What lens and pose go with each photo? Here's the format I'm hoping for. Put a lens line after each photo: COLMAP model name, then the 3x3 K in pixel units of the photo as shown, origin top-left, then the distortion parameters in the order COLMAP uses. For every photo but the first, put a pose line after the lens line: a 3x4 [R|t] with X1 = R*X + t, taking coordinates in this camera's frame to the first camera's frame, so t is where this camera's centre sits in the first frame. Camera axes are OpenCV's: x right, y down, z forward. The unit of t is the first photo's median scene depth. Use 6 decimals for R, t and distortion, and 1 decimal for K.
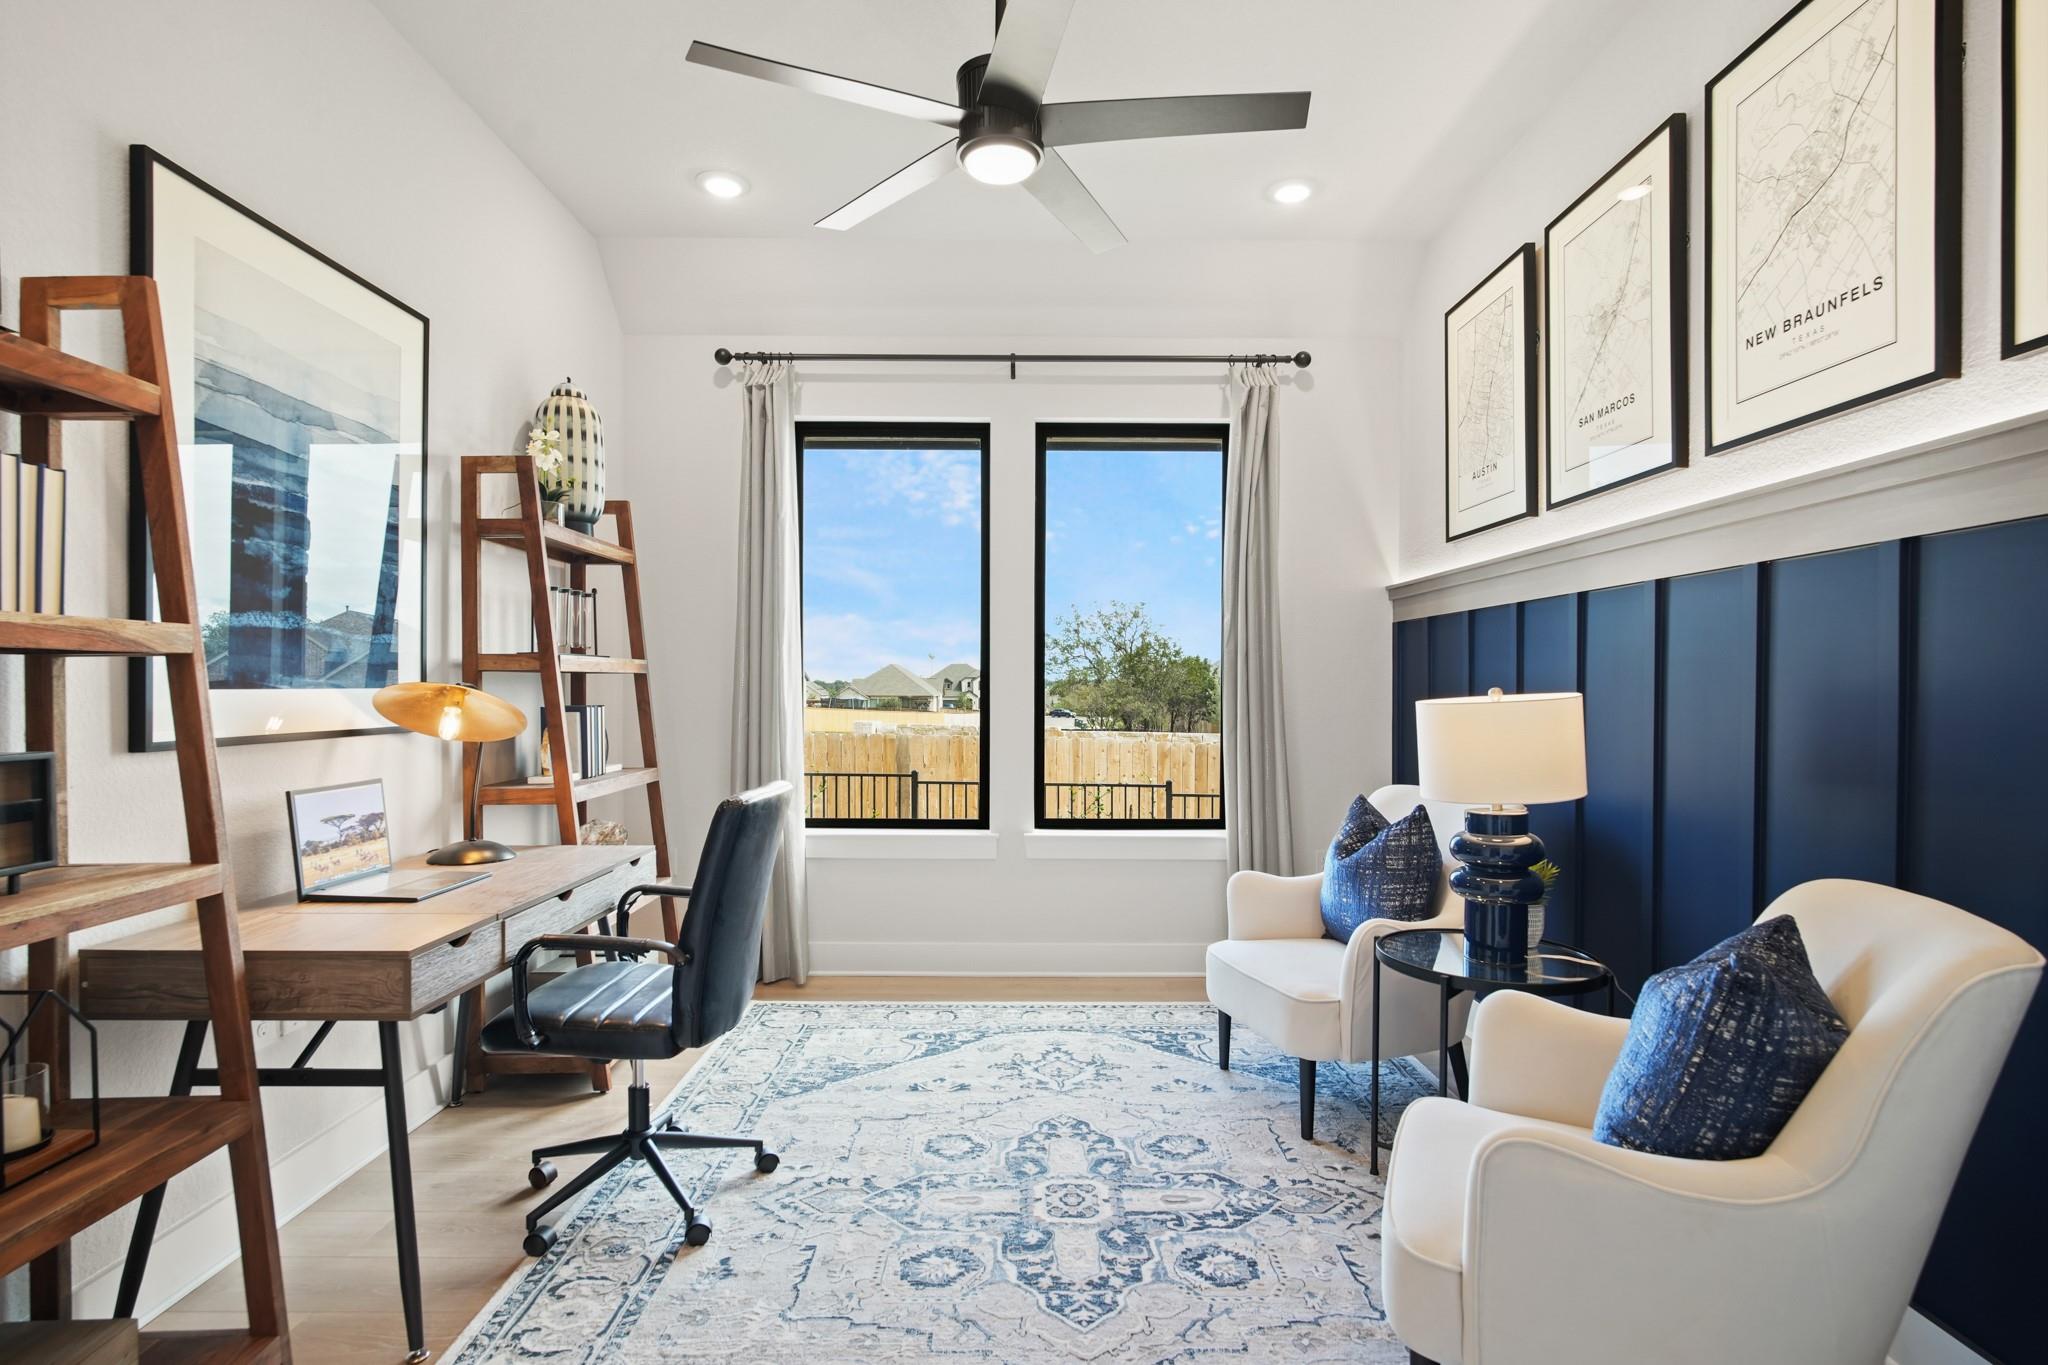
lens RADIAL K [[1003.4, 0, 1024.0], [0, 1003.4, 682.5], [0, 0, 1]] dist [0.000414, 0.000001]
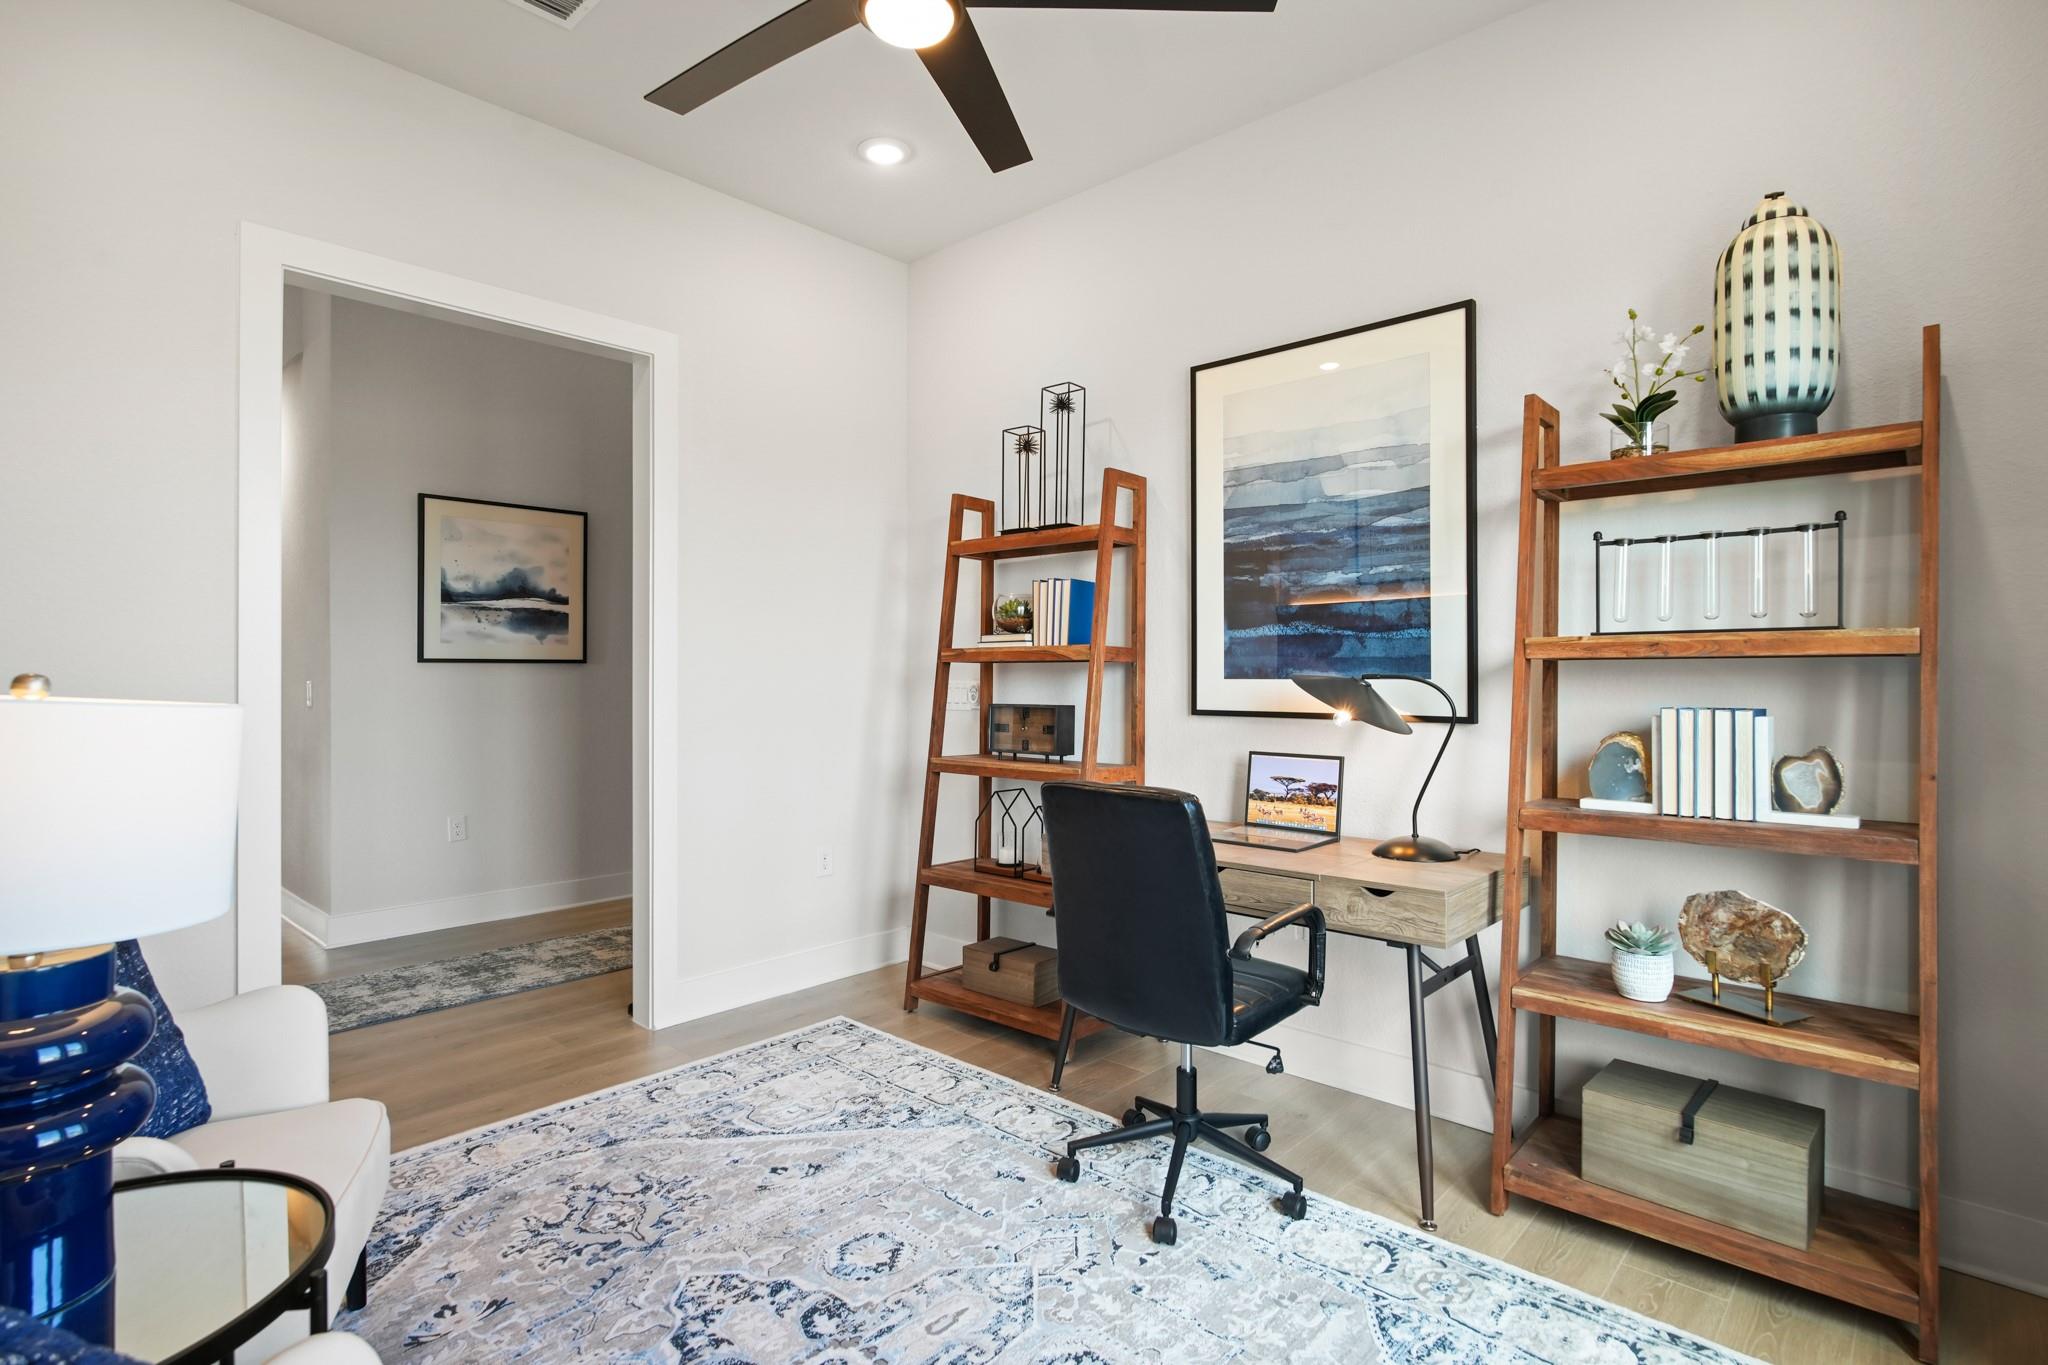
lens RADIAL K [[1003.4, 0, 1024.0], [0, 1003.4, 682.5], [0, 0, 1]] dist [0.000414, 0.000001]
pose [[-0.678317, -0.001981, -0.734767, 0.508704], [-0.002325, 0.999997, -0.000549, 0.012414], [0.734766, 0.001336, -0.678319, 1.669746]]
